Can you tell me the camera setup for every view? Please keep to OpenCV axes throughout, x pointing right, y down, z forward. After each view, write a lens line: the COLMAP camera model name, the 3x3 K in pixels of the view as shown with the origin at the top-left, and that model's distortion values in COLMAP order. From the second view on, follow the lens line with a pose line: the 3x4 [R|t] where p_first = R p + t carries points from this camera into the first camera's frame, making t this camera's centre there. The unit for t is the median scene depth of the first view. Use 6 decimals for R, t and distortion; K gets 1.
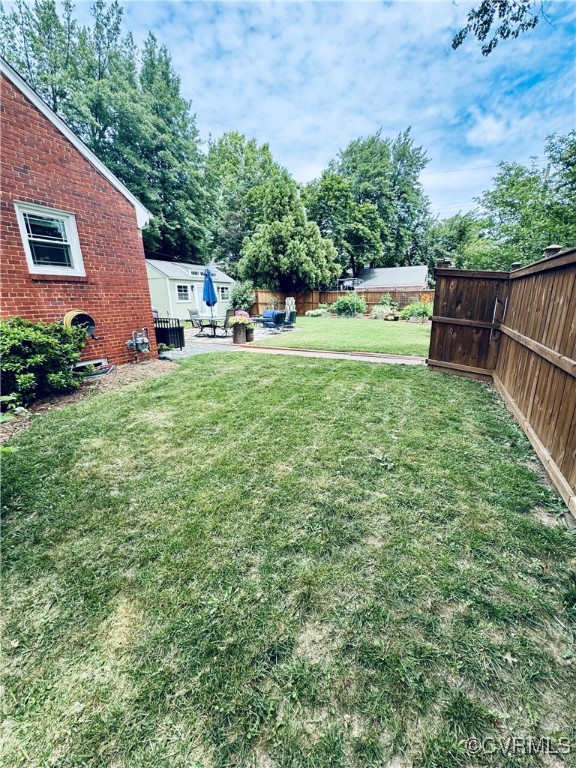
lens RADIAL K [[308.4, 0, 288.0], [0, 308.4, 384.0], [0, 0, 1]] dist [0.000749, 0.000264]
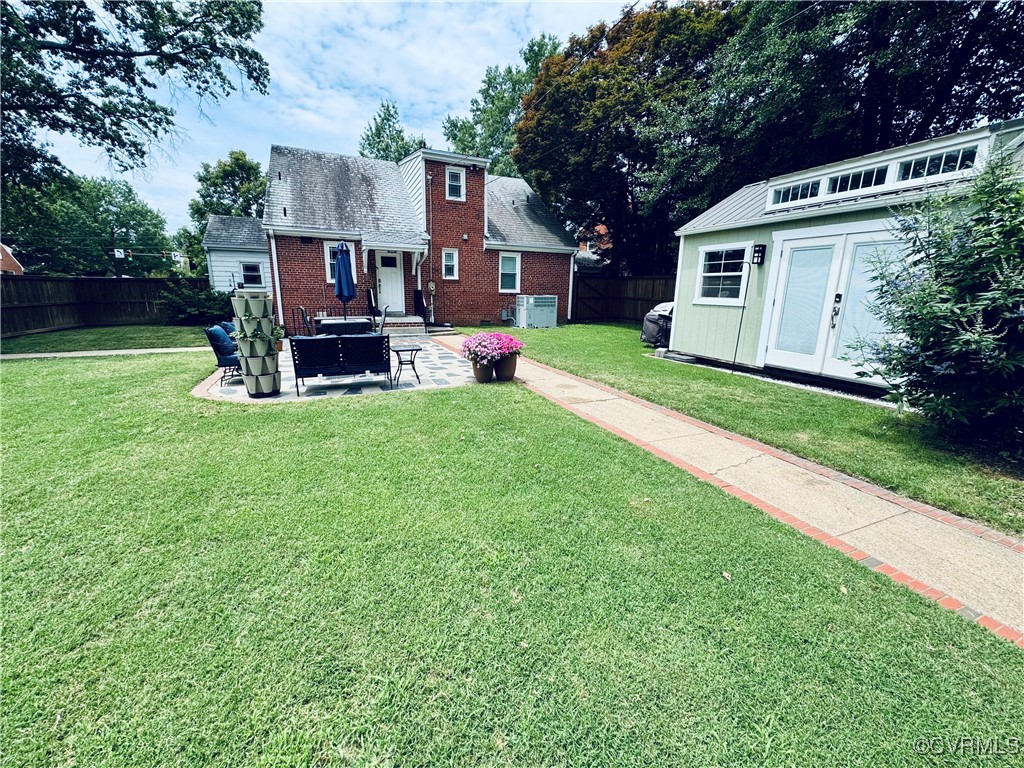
lens RADIAL K [[411.2, 0, 514.2], [0, 411.2, 379.7], [0, 0, 1]] dist [0.000749, 0.000264]
pose [[-0.638542, 0.172524, -0.750000, 0.098536], [-0.207361, 0.899936, 0.383559, -0.262336], [0.741125, 0.400439, -0.538872, 0.923570]]
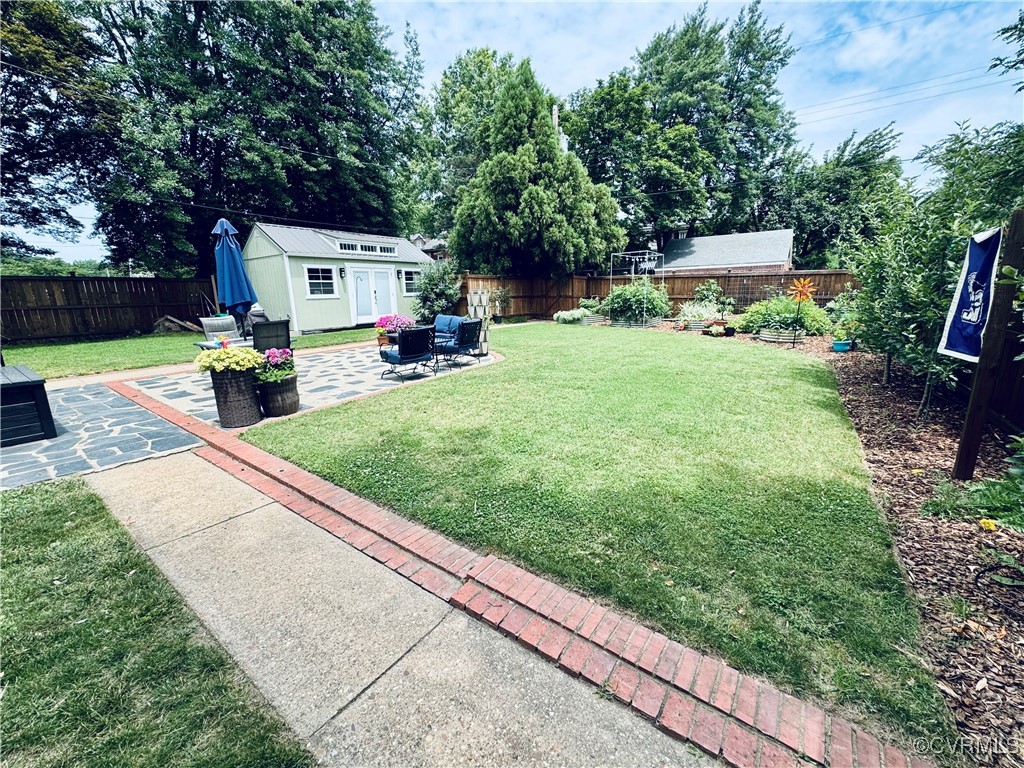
lens RADIAL K [[411.2, 0, 514.2], [0, 411.2, 379.7], [0, 0, 1]] dist [0.000749, 0.000264]
pose [[0.988144, 0.027972, -0.150960, 0.100273], [-0.035399, 0.998280, -0.046734, -0.080079], [0.149394, 0.051524, 0.987434, 0.273737]]
